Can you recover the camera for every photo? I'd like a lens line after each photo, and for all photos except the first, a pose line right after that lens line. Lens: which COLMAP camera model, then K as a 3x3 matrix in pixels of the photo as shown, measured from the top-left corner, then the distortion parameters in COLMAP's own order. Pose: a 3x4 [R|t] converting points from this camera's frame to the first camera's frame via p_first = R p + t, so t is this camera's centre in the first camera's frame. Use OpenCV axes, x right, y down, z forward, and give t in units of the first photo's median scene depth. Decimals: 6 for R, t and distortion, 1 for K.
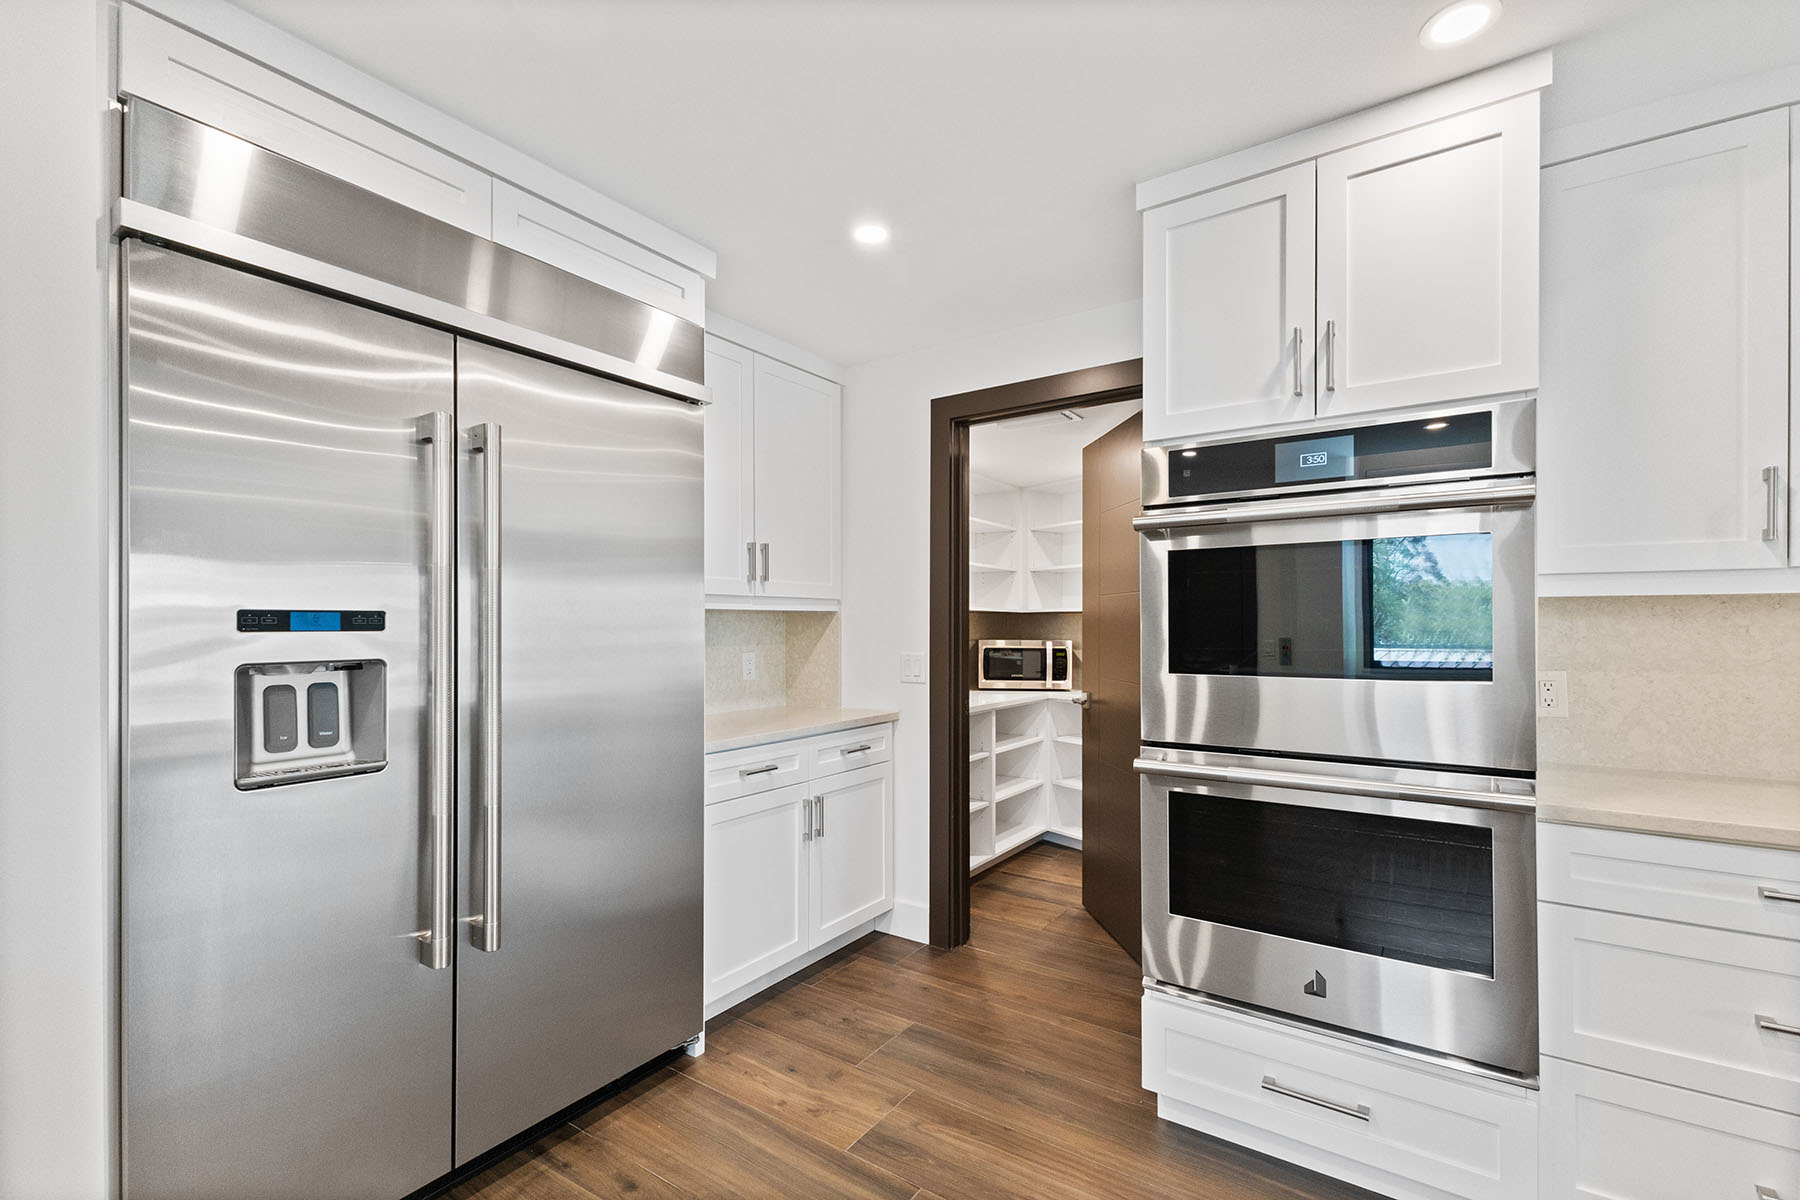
lens RADIAL K [[789.0, 0, 904.9], [0, 789.0, 620.7], [0, 0, 1]] dist [0.001569, 0.000282]
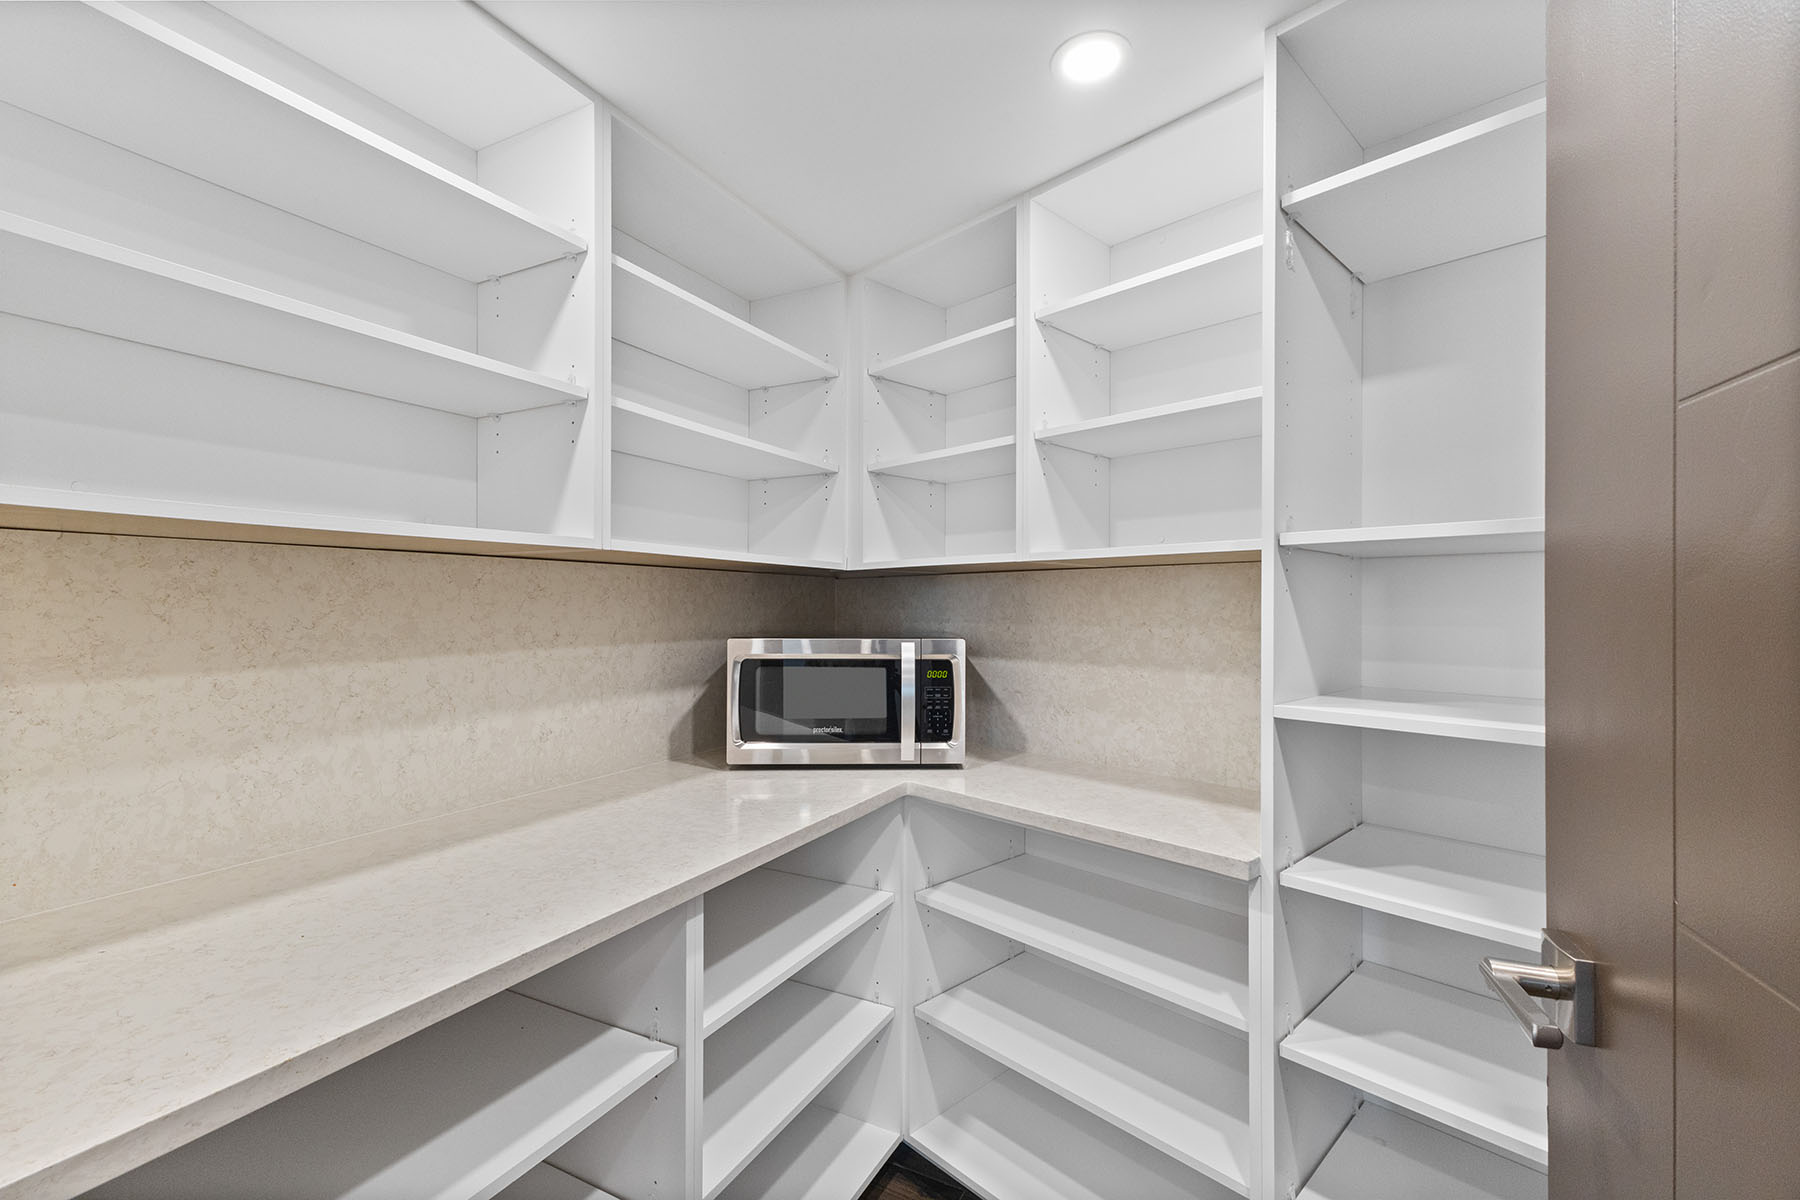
lens RADIAL K [[786.8, 0, 898.3], [0, 786.8, 588.1], [0, 0, 1]] dist [0.003255, 0.000046]
pose [[0.990938, 0.002243, 0.134302, 0.126606], [-0.000793, 0.999941, -0.010850, 0.005264], [-0.134318, 0.010645, 0.990881, 0.620360]]
